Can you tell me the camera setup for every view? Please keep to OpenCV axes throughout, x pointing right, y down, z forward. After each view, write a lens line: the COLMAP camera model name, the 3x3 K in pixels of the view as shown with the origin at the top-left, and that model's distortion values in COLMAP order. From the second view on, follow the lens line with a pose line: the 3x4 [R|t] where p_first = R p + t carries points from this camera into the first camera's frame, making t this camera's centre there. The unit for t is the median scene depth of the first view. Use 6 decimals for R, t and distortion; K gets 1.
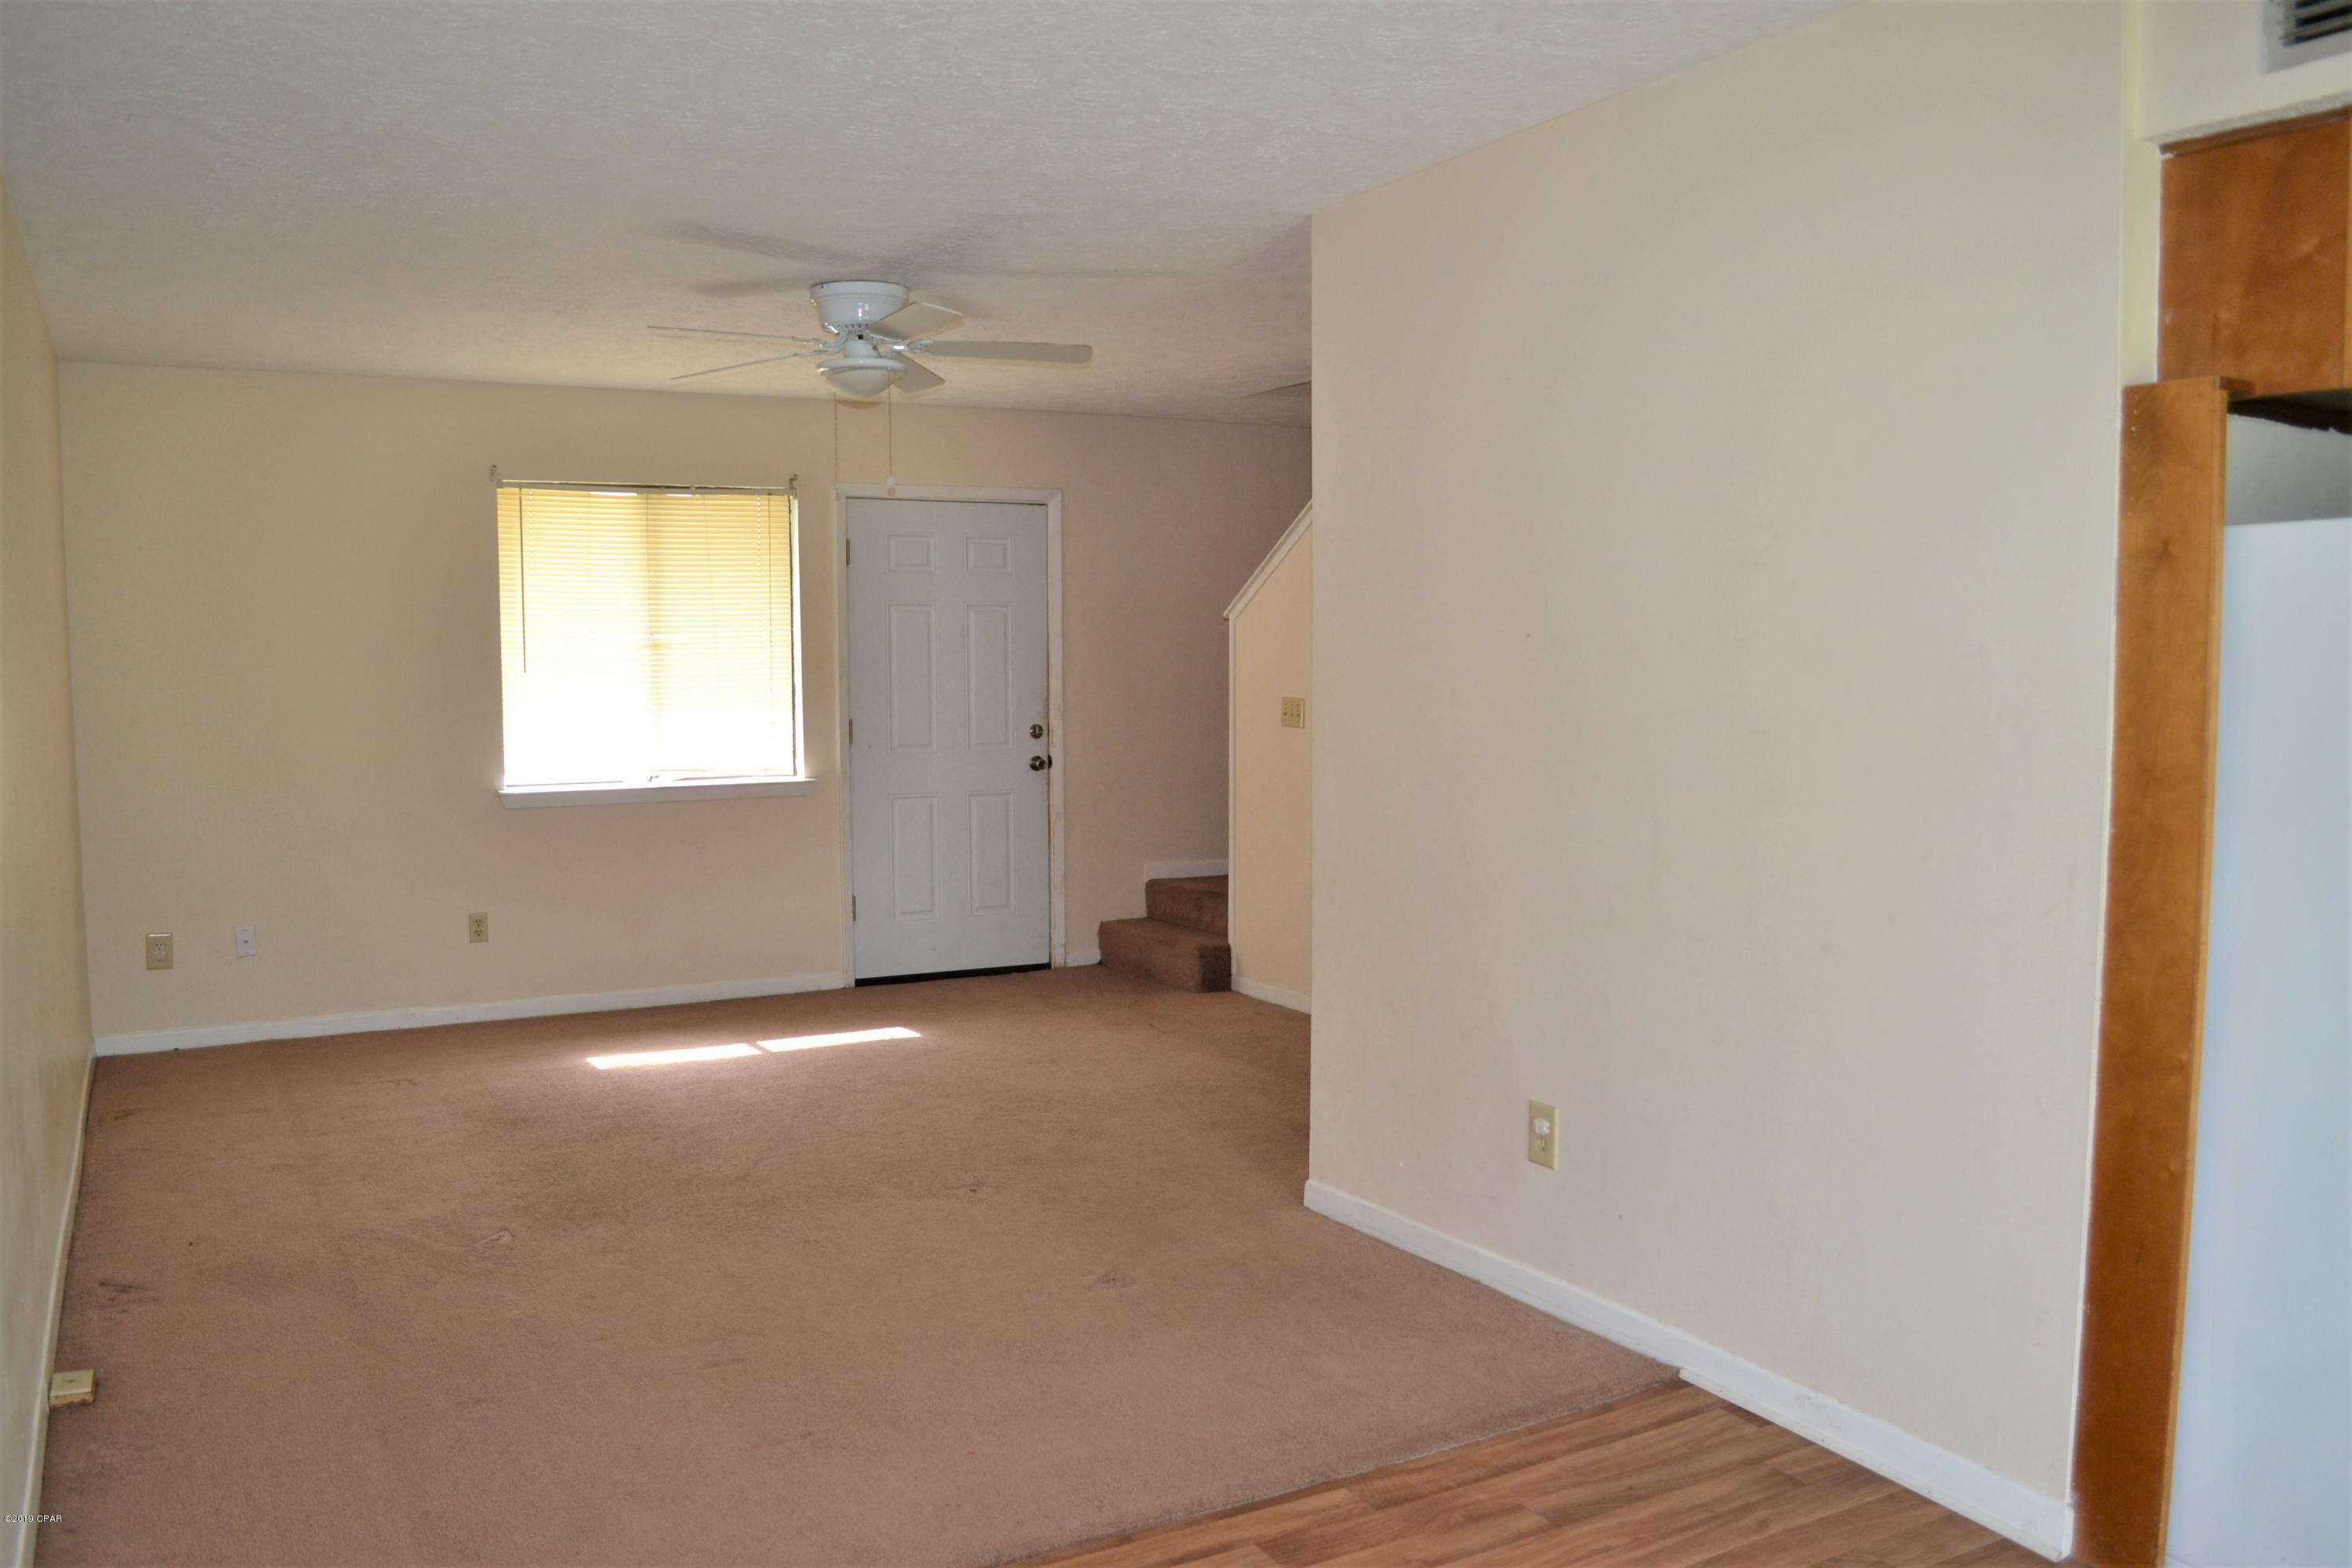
lens RADIAL K [[1894.2, 0, 1183.4], [0, 1894.2, 795.6], [0, 0, 1]] dist [-0.073983, 0.002034]
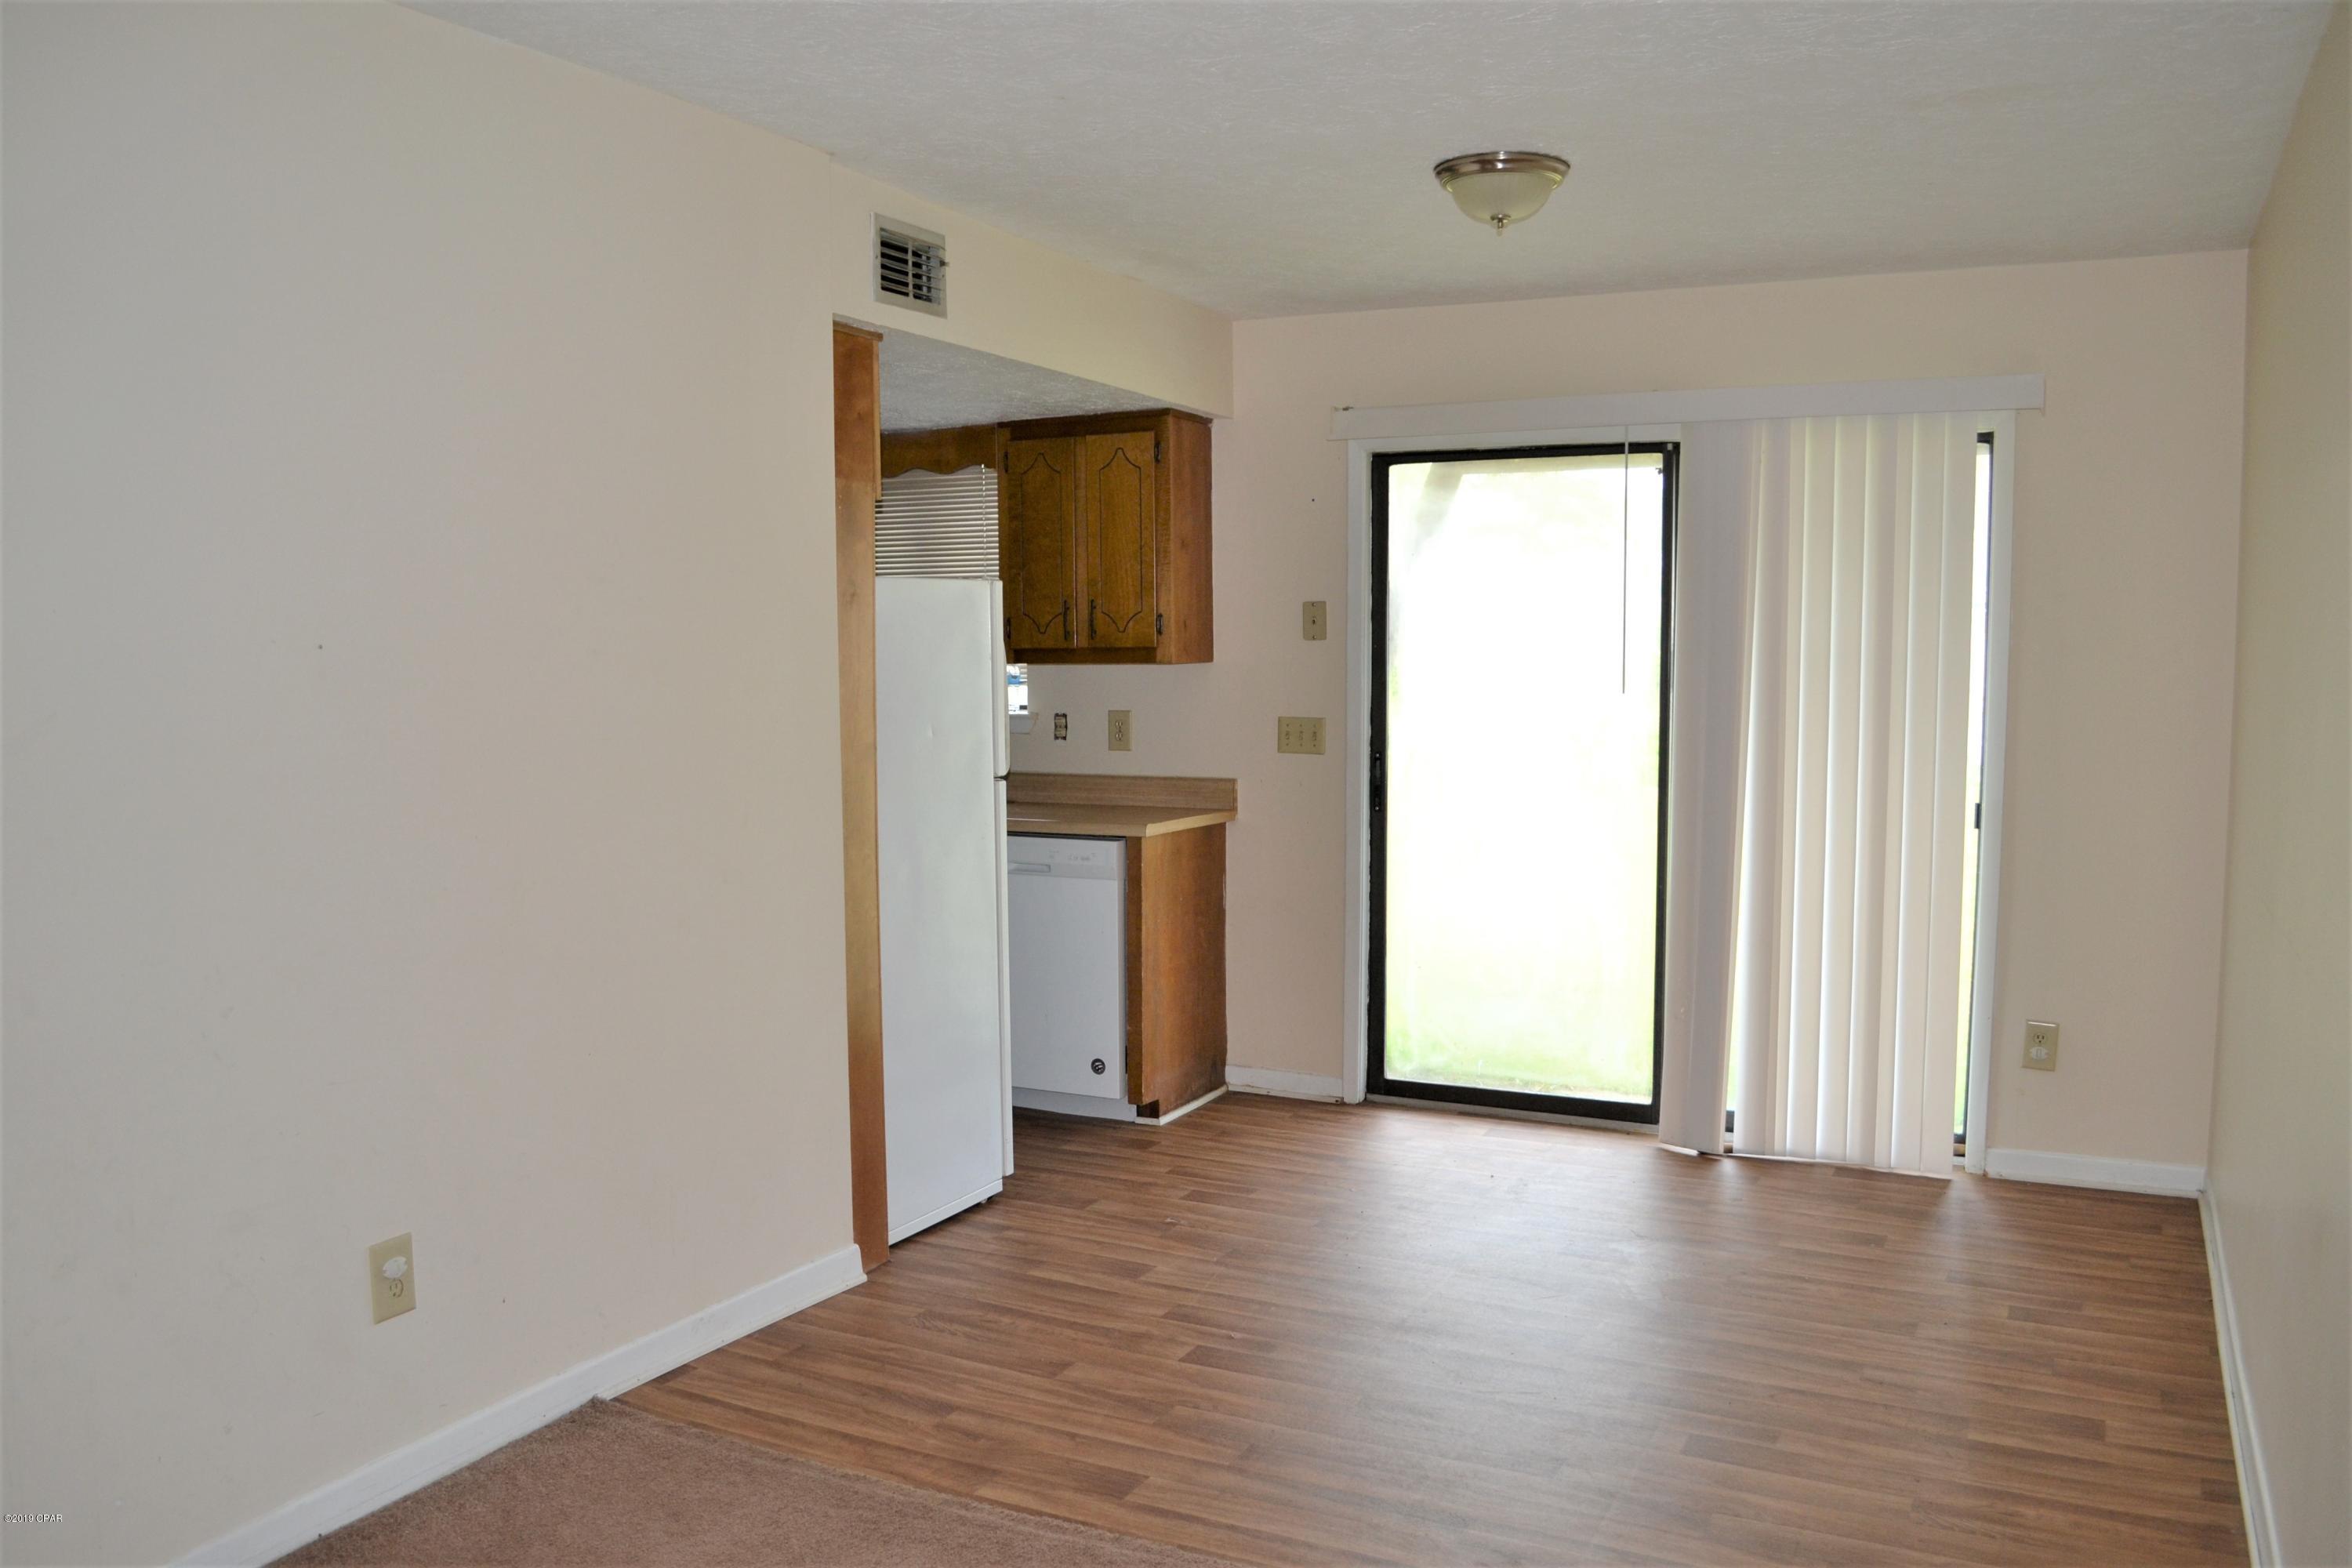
lens RADIAL K [[1894.2, 0, 1175.1], [0, 1894.2, 778.9], [0, 0, 1]] dist [-0.073983, 0.002034]
pose [[-0.571816, -0.054709, 0.818556, -0.581785], [0.066065, 0.991463, 0.112416, -0.086601], [-0.817718, 0.118359, -0.563320, 1.073218]]
